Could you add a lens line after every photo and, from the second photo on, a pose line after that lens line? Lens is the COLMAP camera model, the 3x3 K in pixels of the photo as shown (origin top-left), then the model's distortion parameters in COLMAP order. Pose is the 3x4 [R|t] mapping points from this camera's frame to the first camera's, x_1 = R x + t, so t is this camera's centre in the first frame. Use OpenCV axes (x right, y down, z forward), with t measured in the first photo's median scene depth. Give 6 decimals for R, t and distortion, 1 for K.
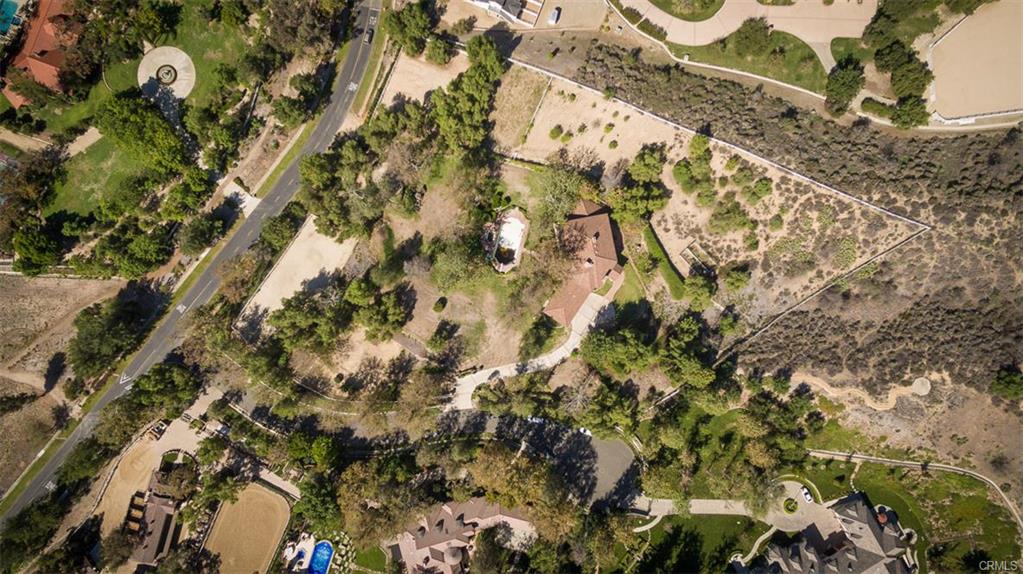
lens RADIAL K [[596.4, 0, 497.7], [0, 596.4, 296.0], [0, 0, 1]] dist [0.020072, -0.004206]
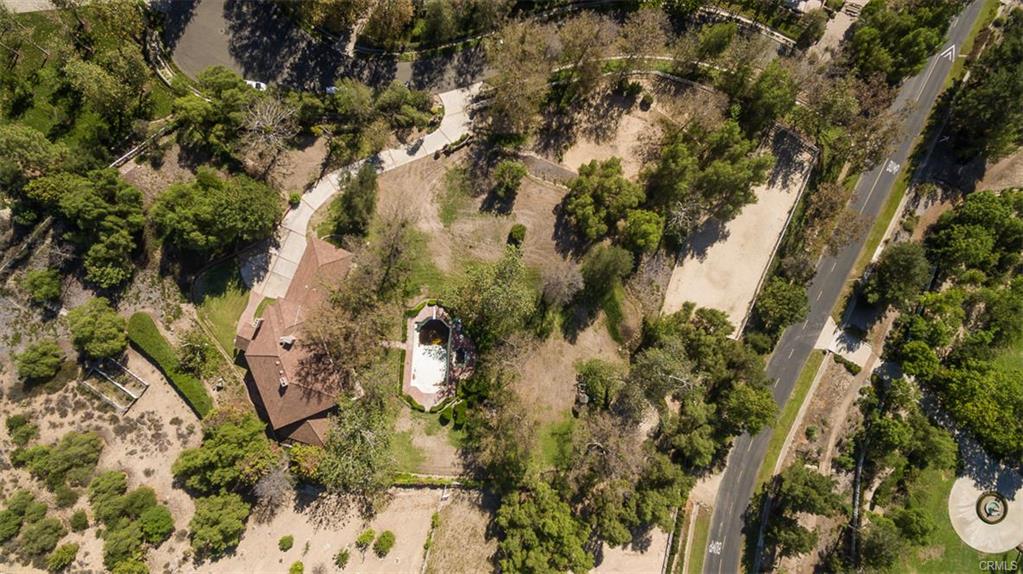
lens RADIAL K [[582.0, 0, 508.5], [0, 582.0, 295.7], [0, 0, 1]] dist [0.016177, -0.002421]
pose [[-0.981734, 0.186681, -0.036712, -0.053389], [-0.188472, -0.980617, 0.053569, -0.079352], [-0.026000, 0.059510, 0.997889, 0.379760]]
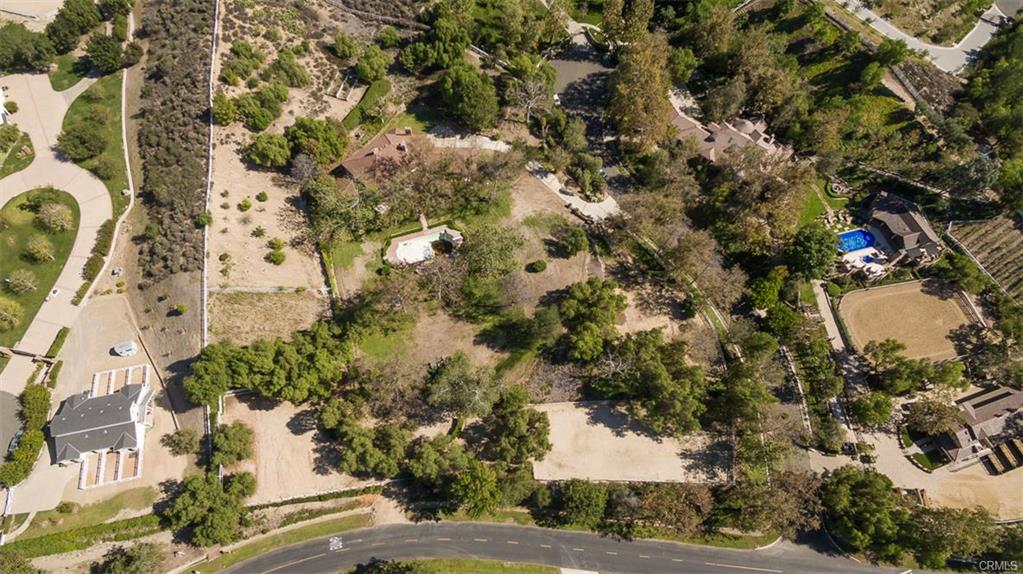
lens RADIAL K [[582.0, 0, 508.5], [0, 582.0, 295.7], [0, 0, 1]] dist [0.016177, -0.002421]
pose [[-0.555692, -0.741797, 0.375424, -0.401817], [0.829516, -0.464406, 0.310210, -0.280524], [-0.055763, 0.483802, 0.873399, 0.330303]]
